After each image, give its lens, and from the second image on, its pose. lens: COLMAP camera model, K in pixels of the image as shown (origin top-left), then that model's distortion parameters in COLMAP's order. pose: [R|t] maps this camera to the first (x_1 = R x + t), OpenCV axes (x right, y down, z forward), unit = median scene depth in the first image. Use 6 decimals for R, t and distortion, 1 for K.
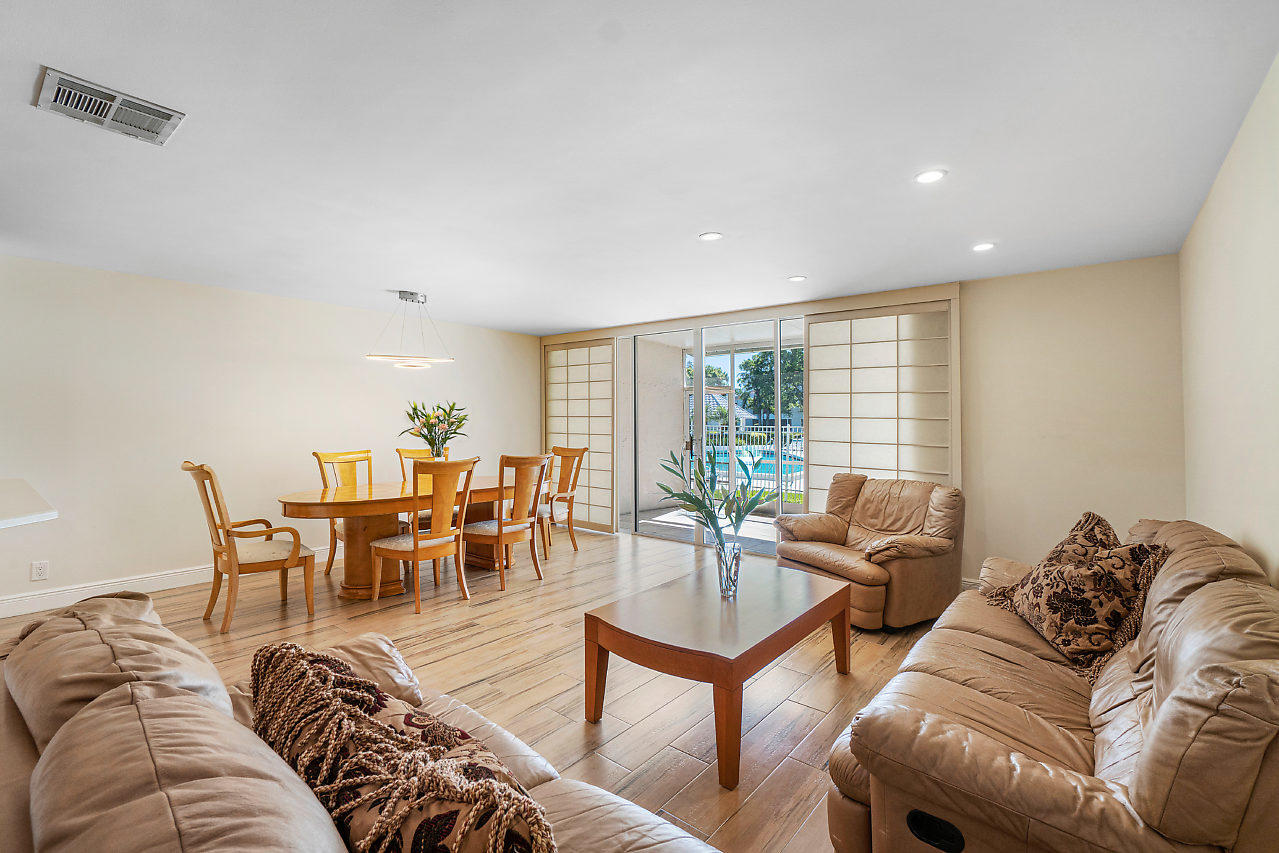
lens RADIAL K [[564.1, 0, 623.1], [0, 564.1, 411.5], [0, 0, 1]] dist [-0.000903, -0.000051]
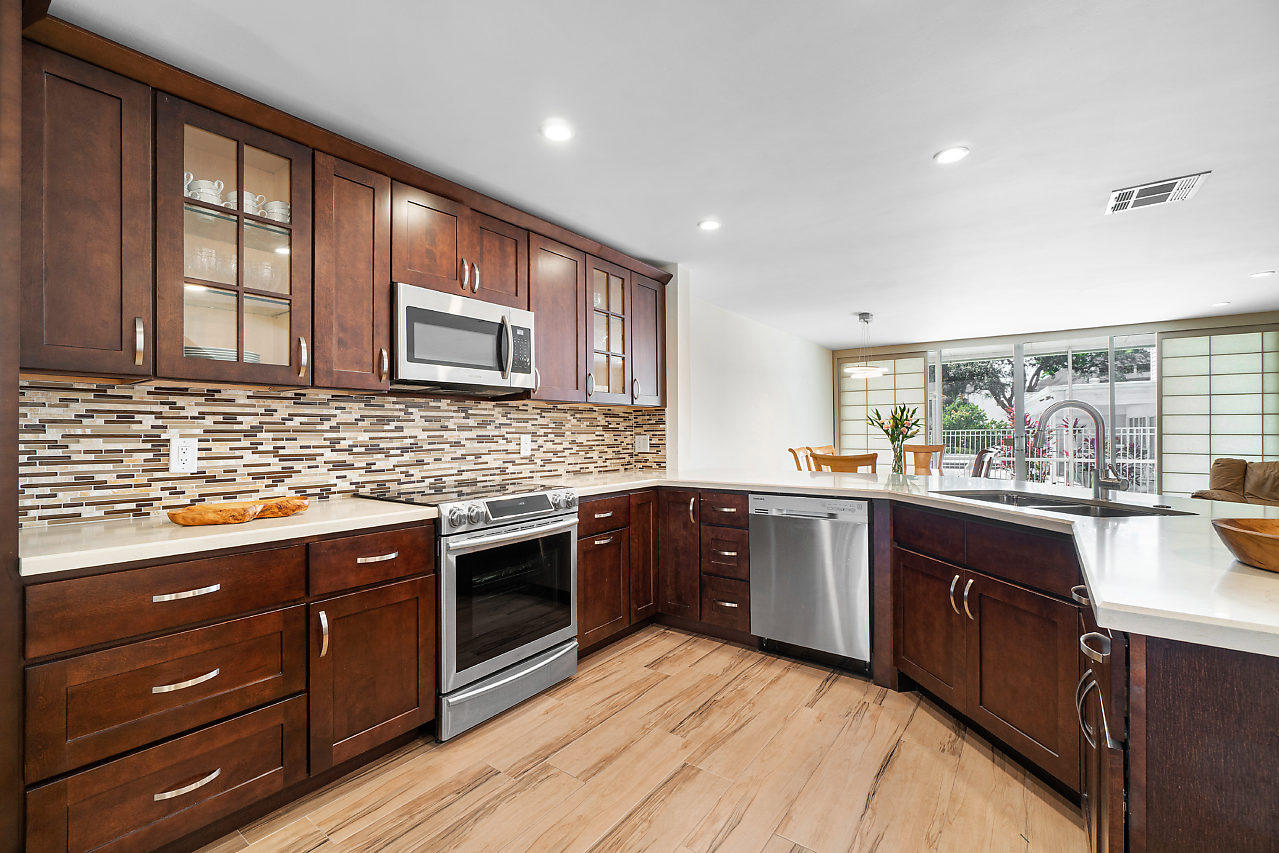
lens RADIAL K [[546.9, 0, 632.5], [0, 546.9, 429.7], [0, 0, 1]] dist [-0.001679, -0.000033]
pose [[0.998792, -0.014263, 0.047017, -0.938587], [0.013653, 0.999819, 0.013275, 0.011298], [-0.047197, -0.012617, 0.998806, -0.148567]]
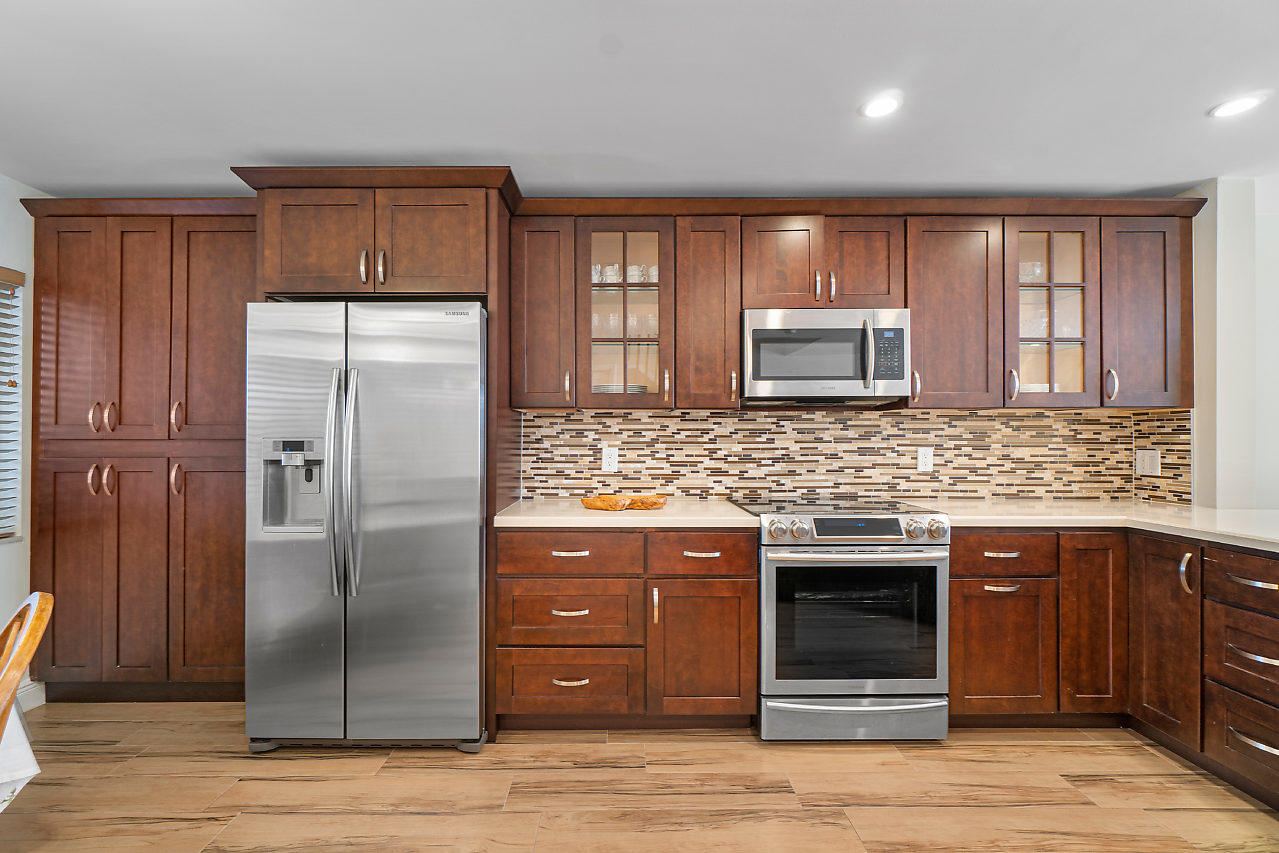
lens RADIAL K [[549.3, 0, 631.1], [0, 549.3, 437.1], [0, 0, 1]] dist [-0.000558, 0.000893]
pose [[0.644178, -0.006478, -0.764849, -0.794436], [0.018366, 0.999807, 0.007000, 0.003998], [0.764655, -0.018556, 0.644172, -0.090251]]
